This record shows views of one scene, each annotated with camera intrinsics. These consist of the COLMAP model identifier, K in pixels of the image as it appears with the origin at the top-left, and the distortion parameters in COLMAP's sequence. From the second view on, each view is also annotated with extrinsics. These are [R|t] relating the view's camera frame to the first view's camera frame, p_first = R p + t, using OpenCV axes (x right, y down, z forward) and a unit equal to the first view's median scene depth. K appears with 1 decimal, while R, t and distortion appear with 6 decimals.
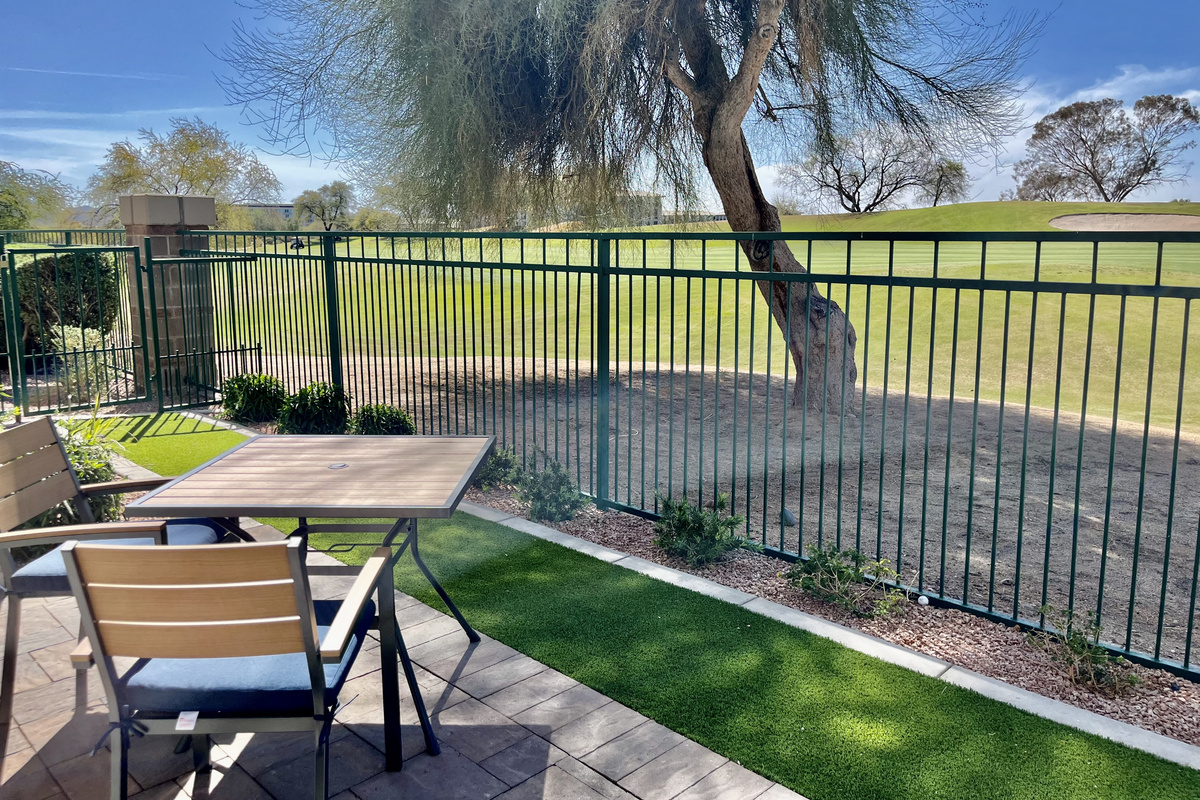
lens RADIAL K [[898.8, 0, 601.3], [0, 898.8, 357.3], [0, 0, 1]] dist [0.055517, -0.055989]
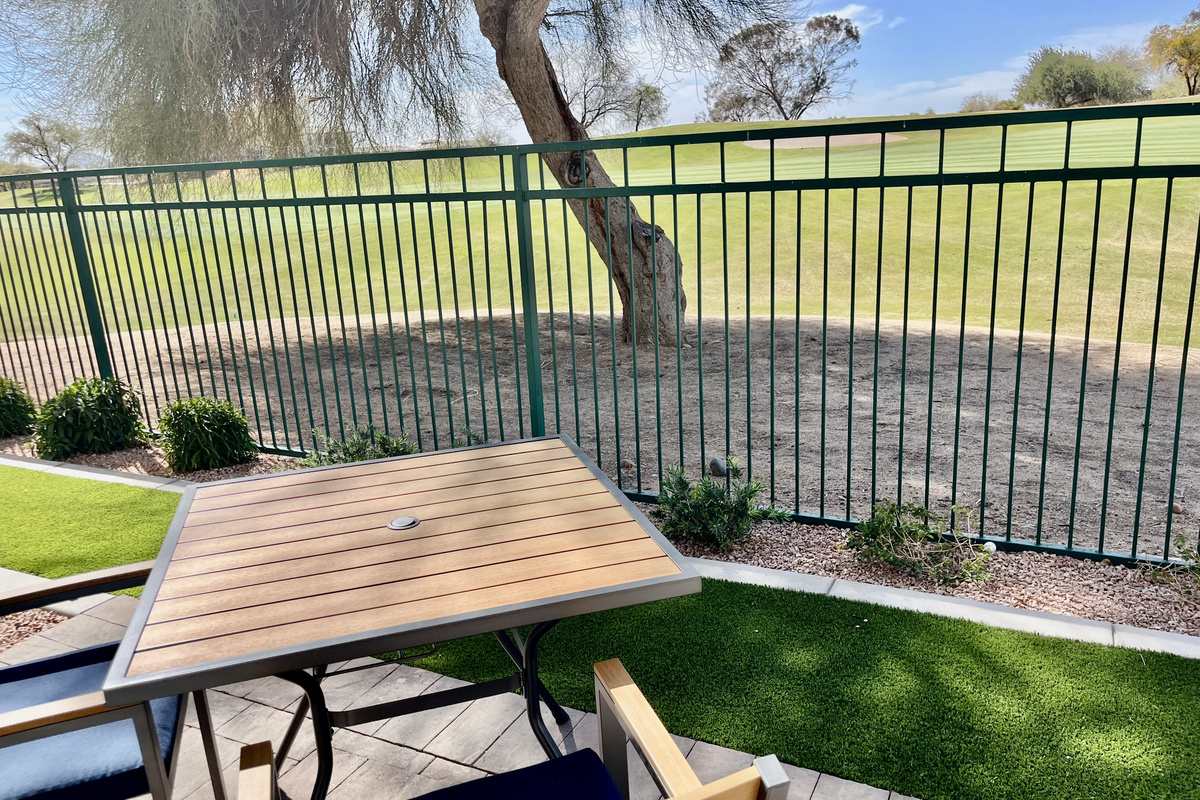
lens RADIAL K [[914.4, 0, 600.0], [0, 914.4, 400.0], [0, 0, 1]] dist [0.057746, -0.092062]
pose [[0.949759, -0.124201, 0.287285, -0.086565], [0.091624, 0.988013, 0.124237, -0.006612], [-0.299272, -0.091673, 0.949754, 0.097737]]
